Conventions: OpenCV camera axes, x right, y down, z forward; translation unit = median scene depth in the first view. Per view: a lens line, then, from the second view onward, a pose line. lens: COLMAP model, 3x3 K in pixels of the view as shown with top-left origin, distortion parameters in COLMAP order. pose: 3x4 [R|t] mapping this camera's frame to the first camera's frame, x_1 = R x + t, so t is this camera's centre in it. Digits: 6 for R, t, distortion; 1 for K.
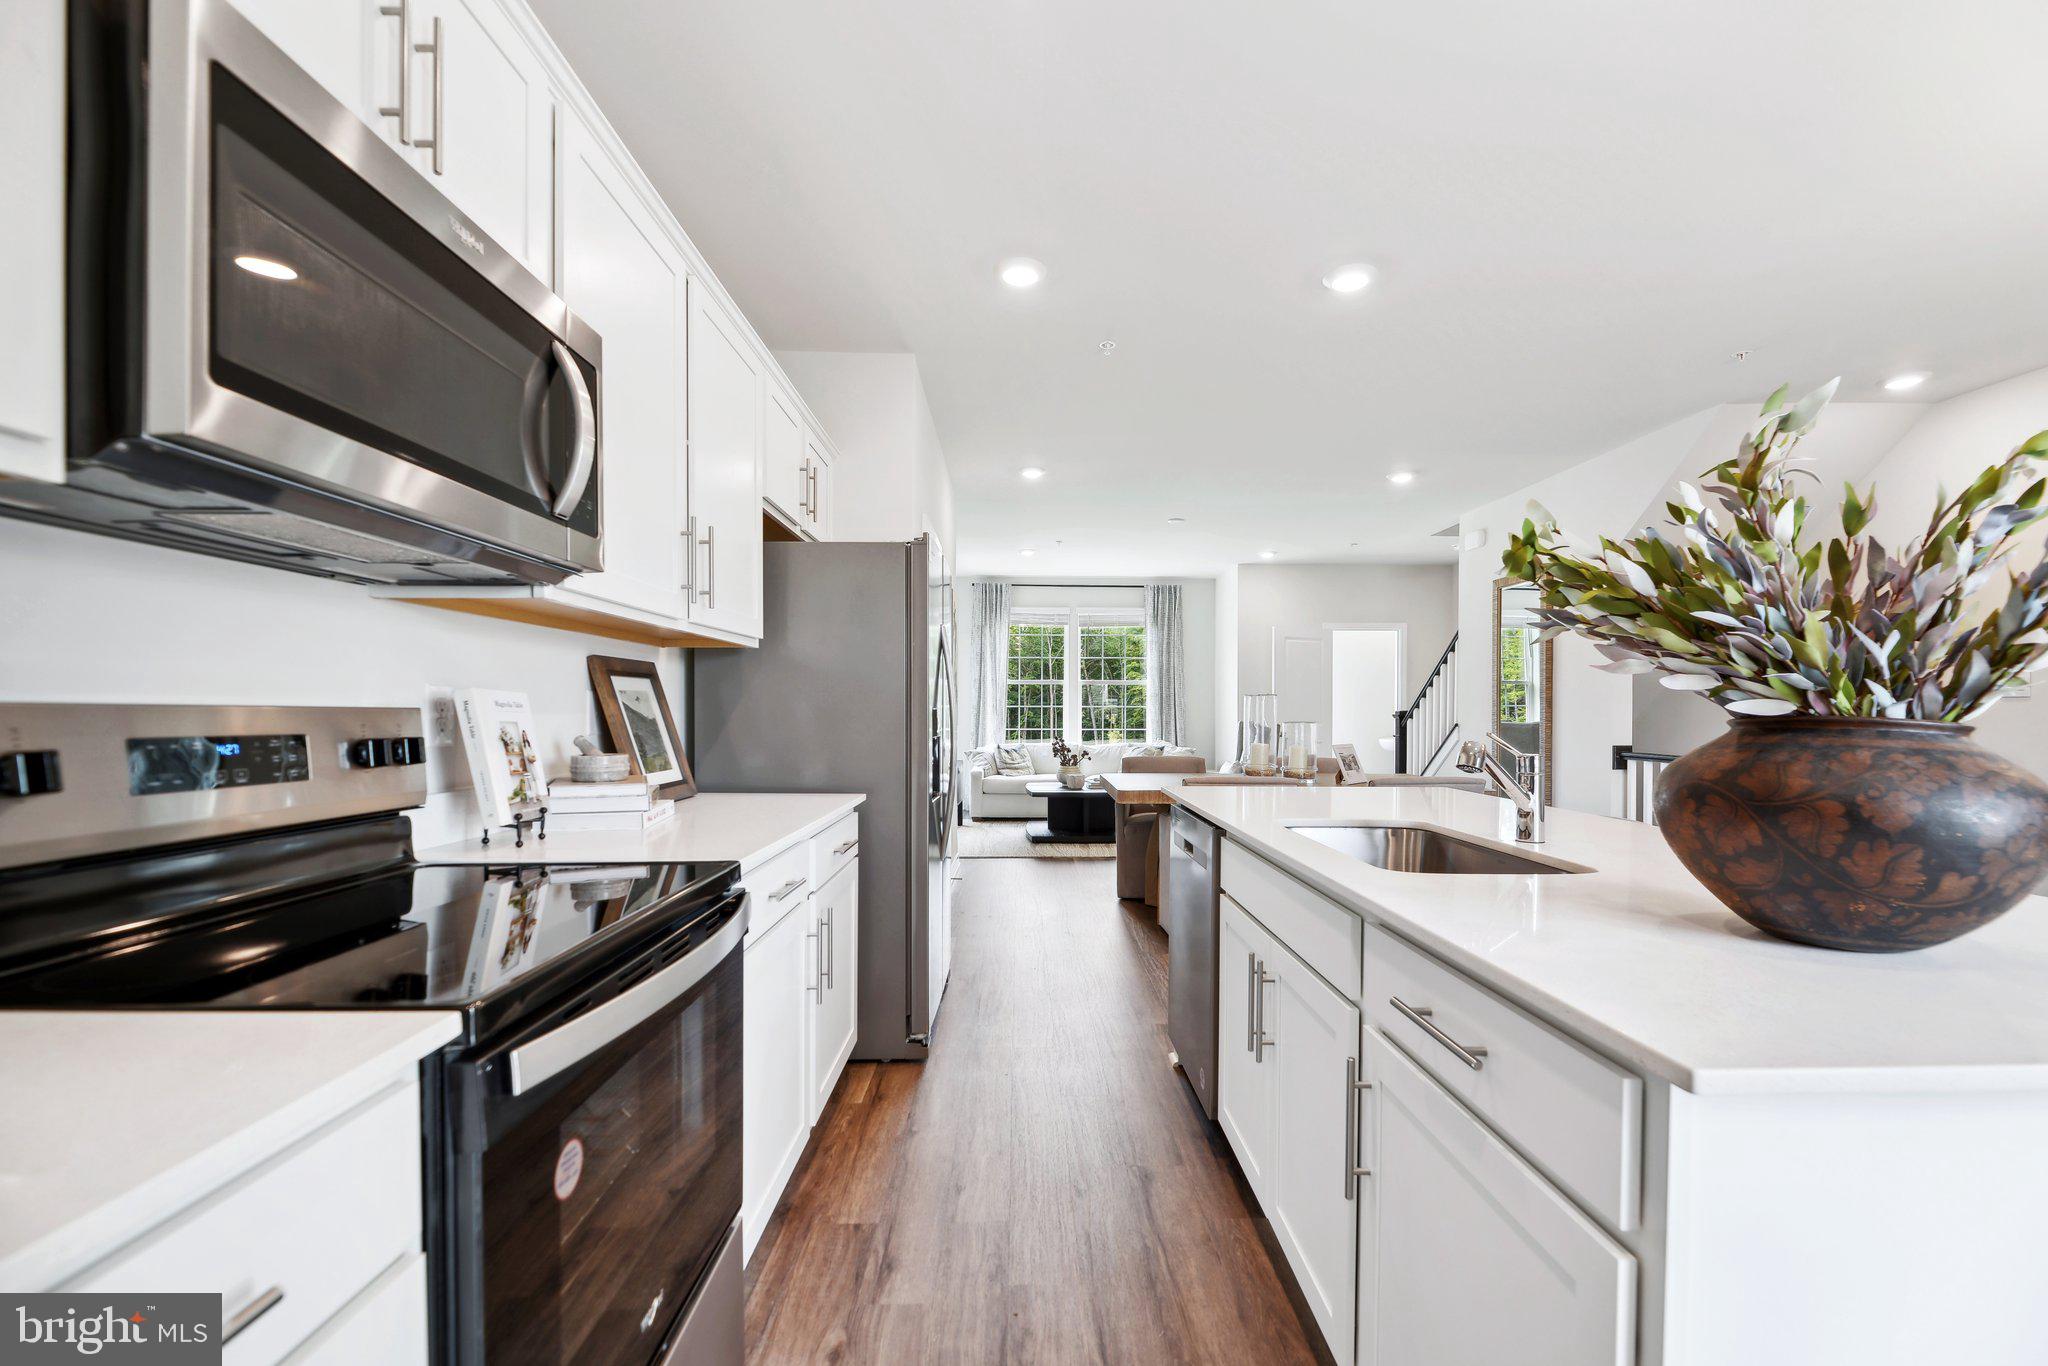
lens RADIAL K [[849.1, 0, 1022.3], [0, 849.1, 690.0], [0, 0, 1]] dist [0.001230, 0.000246]
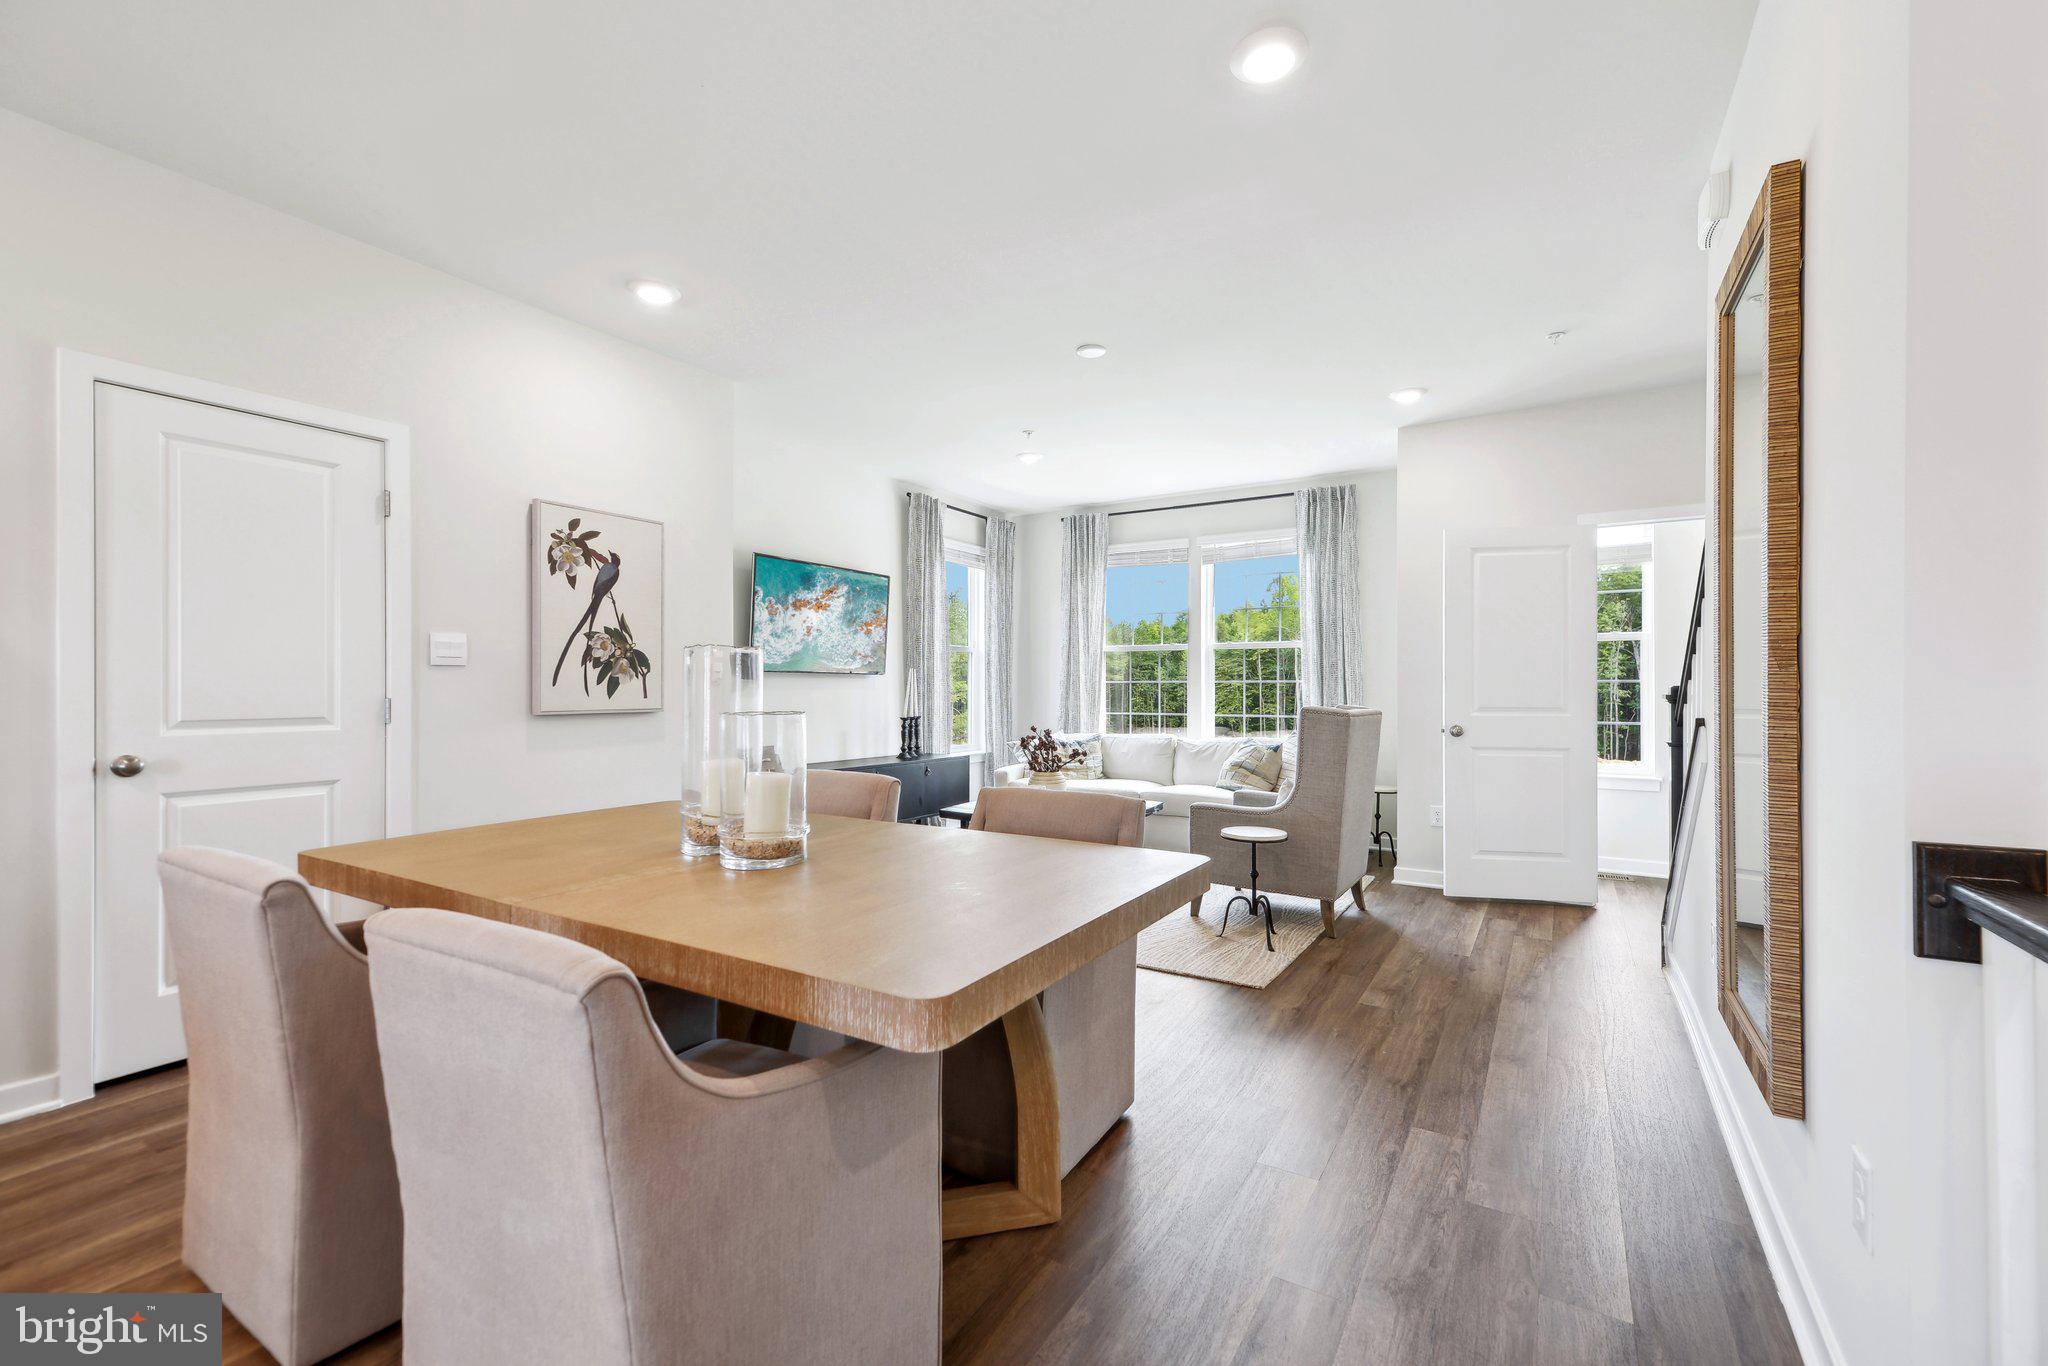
lens RADIAL K [[849.1, 0, 1040.5], [0, 849.1, 684.5], [0, 0, 1]] dist [0.001230, 0.000246]
pose [[0.853612, -0.003330, -0.520899, 1.457834], [0.013628, 0.999780, 0.015941, 0.045408], [0.520732, -0.020707, 0.853469, 1.694621]]
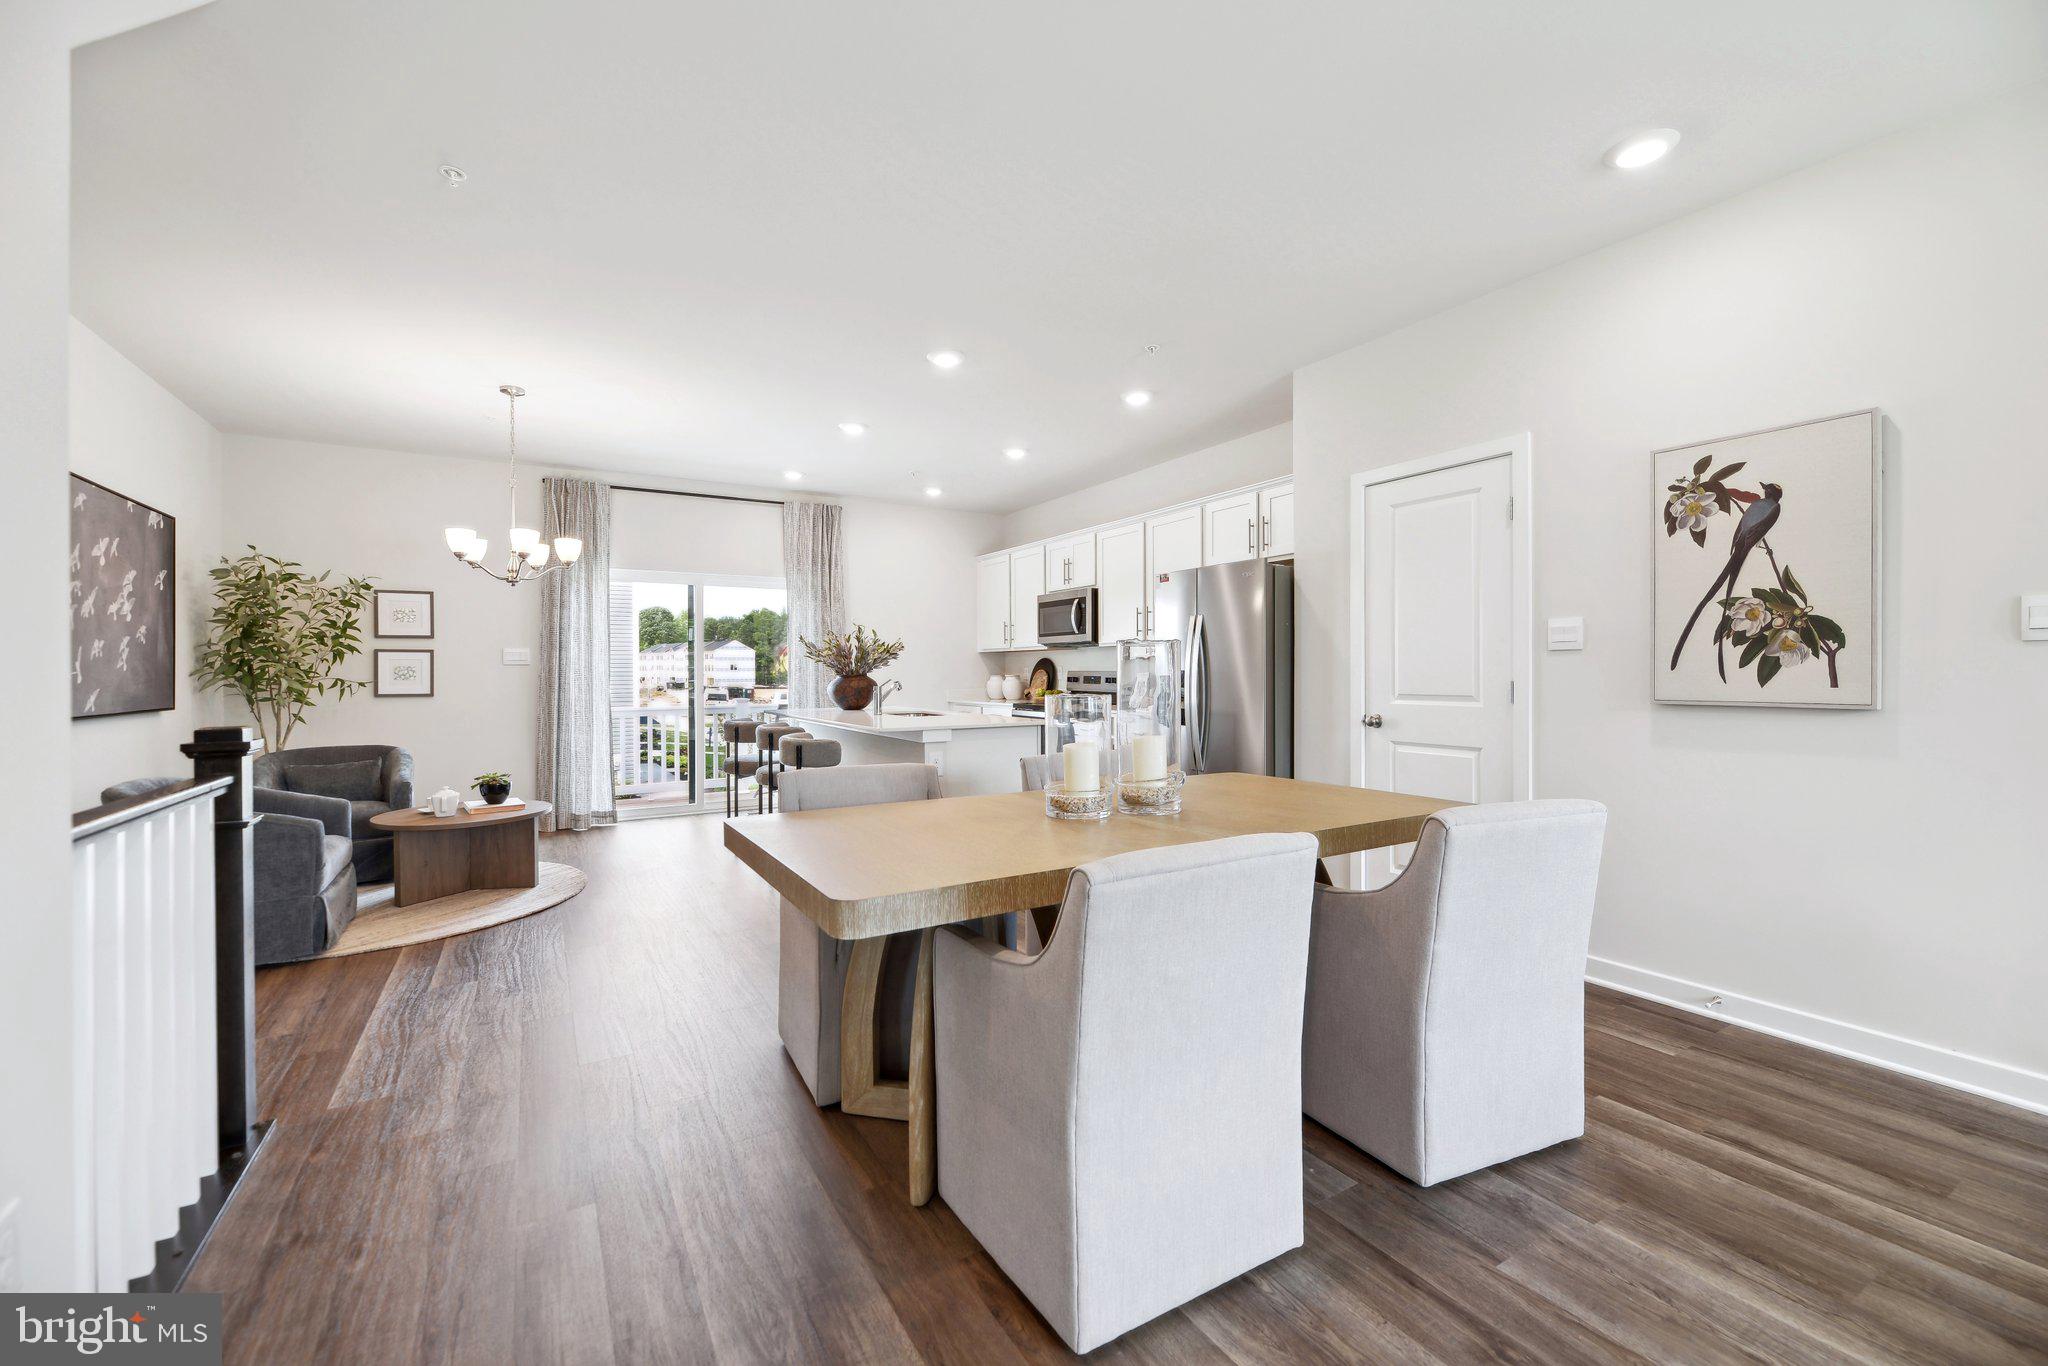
lens RADIAL K [[849.1, 0, 1051.6], [0, 849.1, 676.0], [0, 0, 1]] dist [0.001230, 0.000246]
pose [[-0.854391, 0.004205, -0.519613, 1.356115], [0.014463, 0.999772, -0.015690, 0.078847], [0.519429, -0.020920, -0.854257, 3.262679]]
